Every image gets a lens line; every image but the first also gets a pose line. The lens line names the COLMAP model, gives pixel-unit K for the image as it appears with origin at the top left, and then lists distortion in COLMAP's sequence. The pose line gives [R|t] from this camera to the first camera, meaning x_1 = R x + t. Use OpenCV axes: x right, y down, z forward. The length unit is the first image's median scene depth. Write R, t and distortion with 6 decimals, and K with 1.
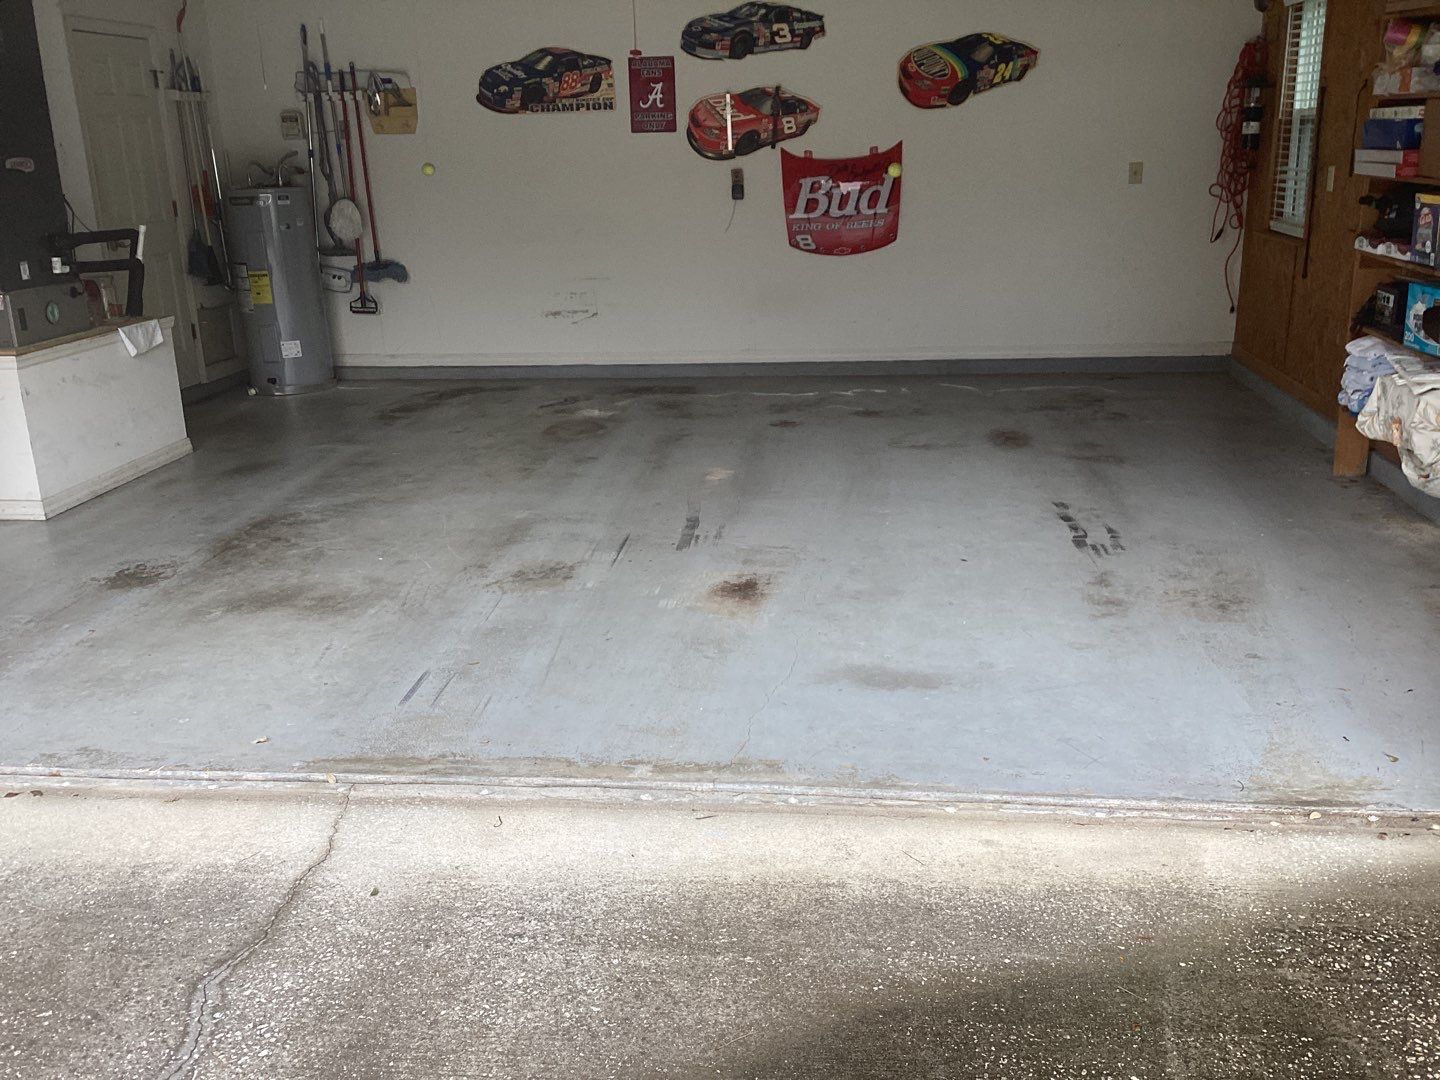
lens RADIAL K [[1302.2, 0, 720.0], [0, 1302.2, 540.0], [0, 0, 1]] dist [0.099209, -0.173535]
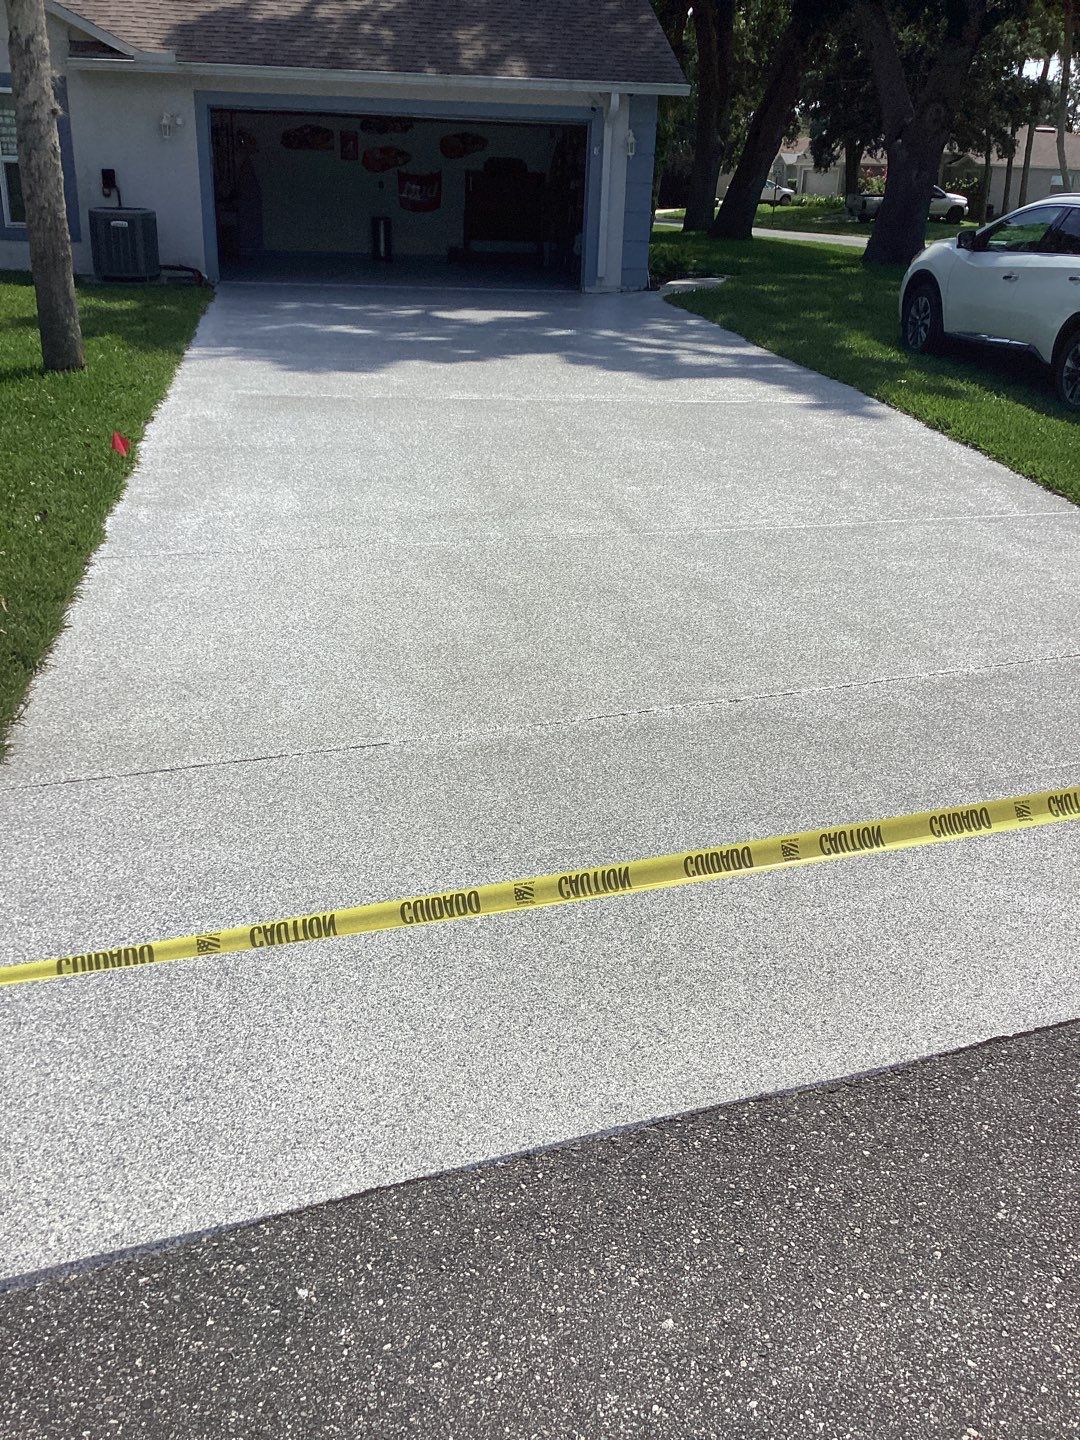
lens RADIAL K [[1302.2, 0, 529.9], [0, 1302.2, 716.9], [0, 0, 1]] dist [0.099209, -0.173535]
pose [[0.961640, -0.049211, 0.269865, -0.485432], [0.023842, 0.995048, 0.096490, 0.575637], [-0.273278, -0.086355, 0.958051, -1.796739]]
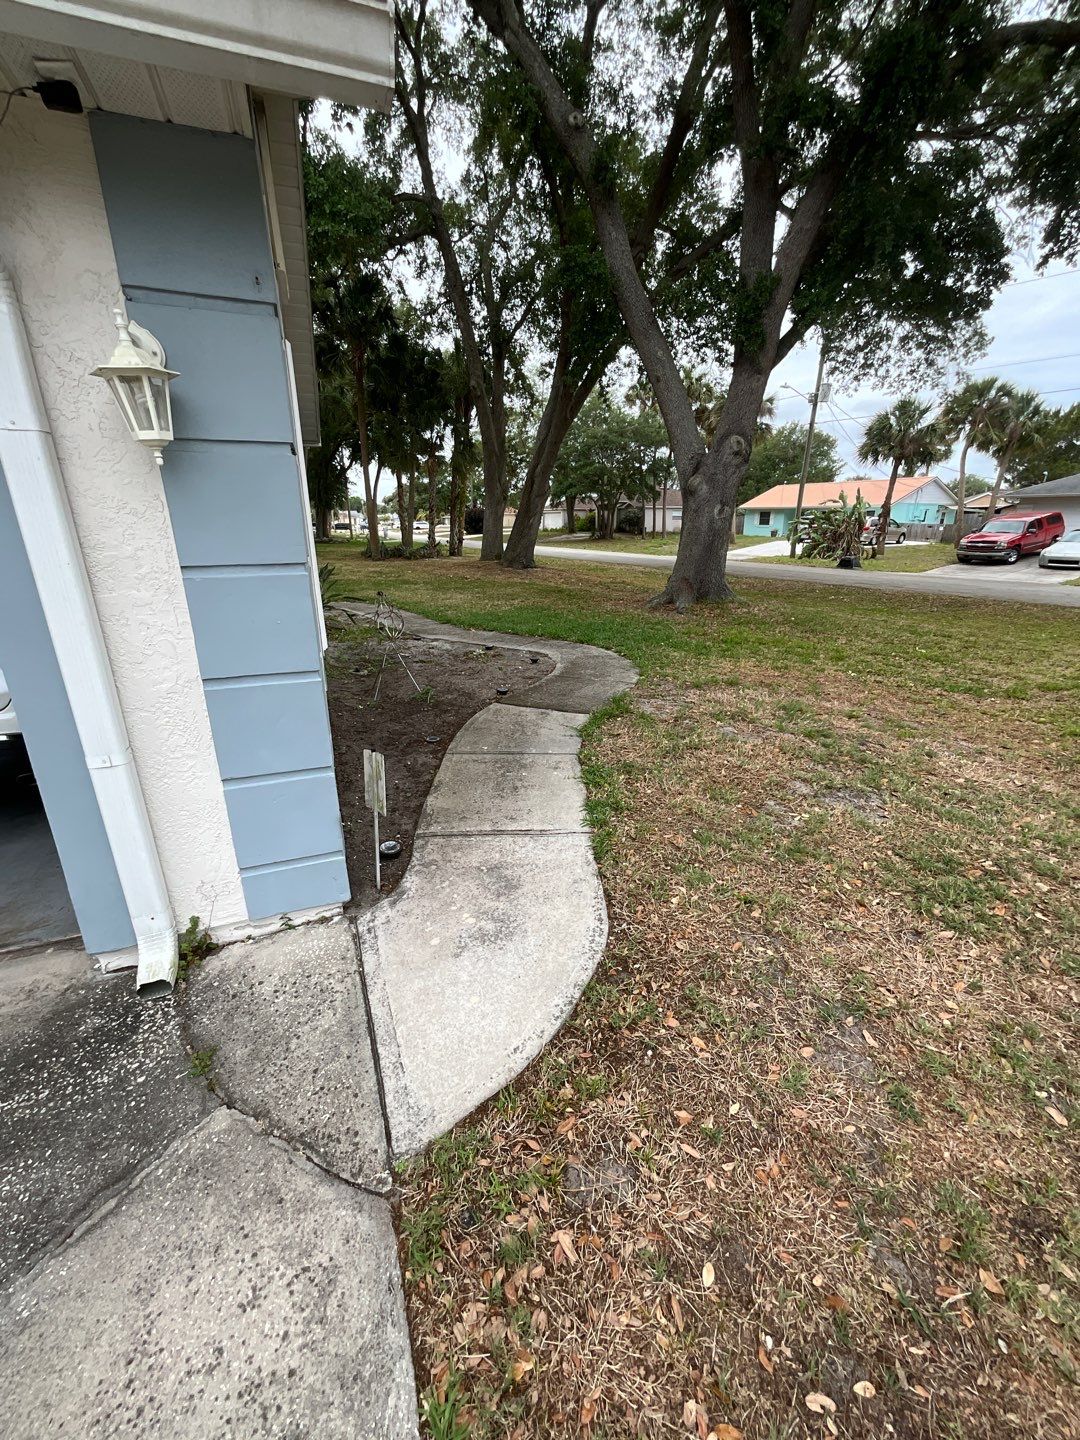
lens RADIAL K [[575.7, 0, 540.0], [0, 575.7, 720.0], [0, 0, 1]] dist [-0.001979, 0.000140]
pose [[0.888010, -0.127179, 0.441886, 0.296872], [0.111828, 0.991870, 0.060740, -0.014344], [-0.446018, -0.004523, 0.895013, 0.020057]]
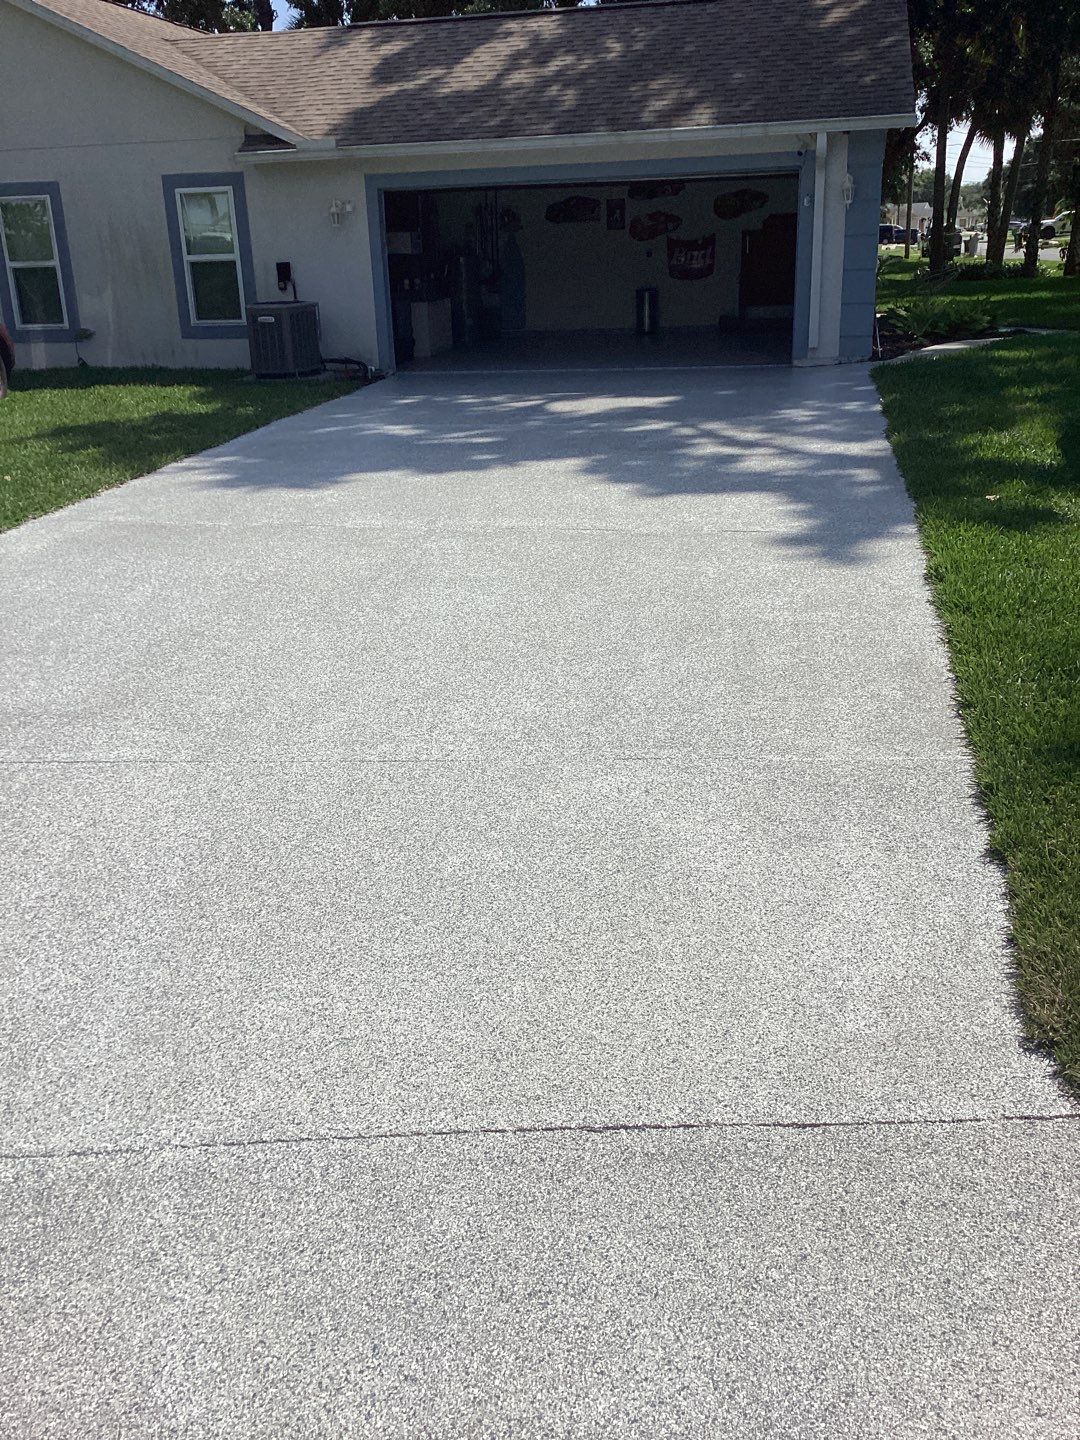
lens RADIAL K [[1302.2, 0, 529.9], [0, 1302.2, 716.9], [0, 0, 1]] dist [0.099209, -0.173535]
pose [[0.995899, 0.021504, -0.087878, 0.026820], [-0.016655, 0.998317, 0.055551, 0.482621], [0.088924, -0.053860, 0.994581, -1.569165]]
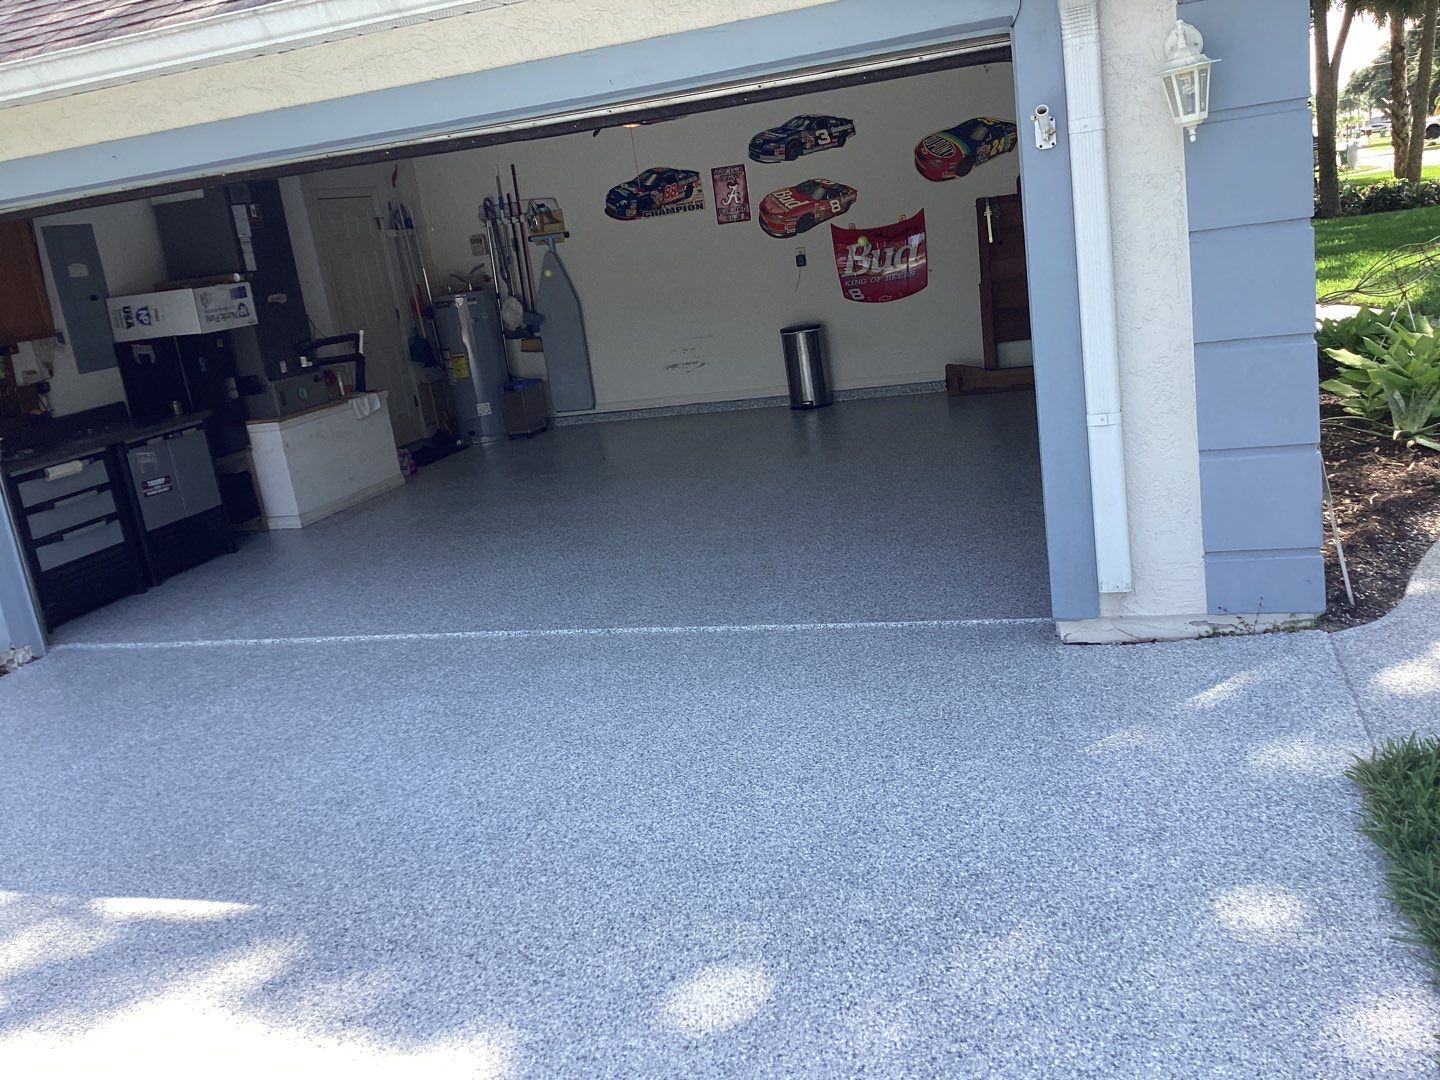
lens RADIAL K [[1304.2, 0, 729.6], [0, 1304.2, 537.6], [0, 0, 1]] dist [0.151364, -0.245695]
pose [[0.975822, -0.055606, -0.211376, 0.206715], [0.047238, 0.997895, -0.044437, 0.061184], [0.213402, 0.033377, 0.976394, -0.271611]]
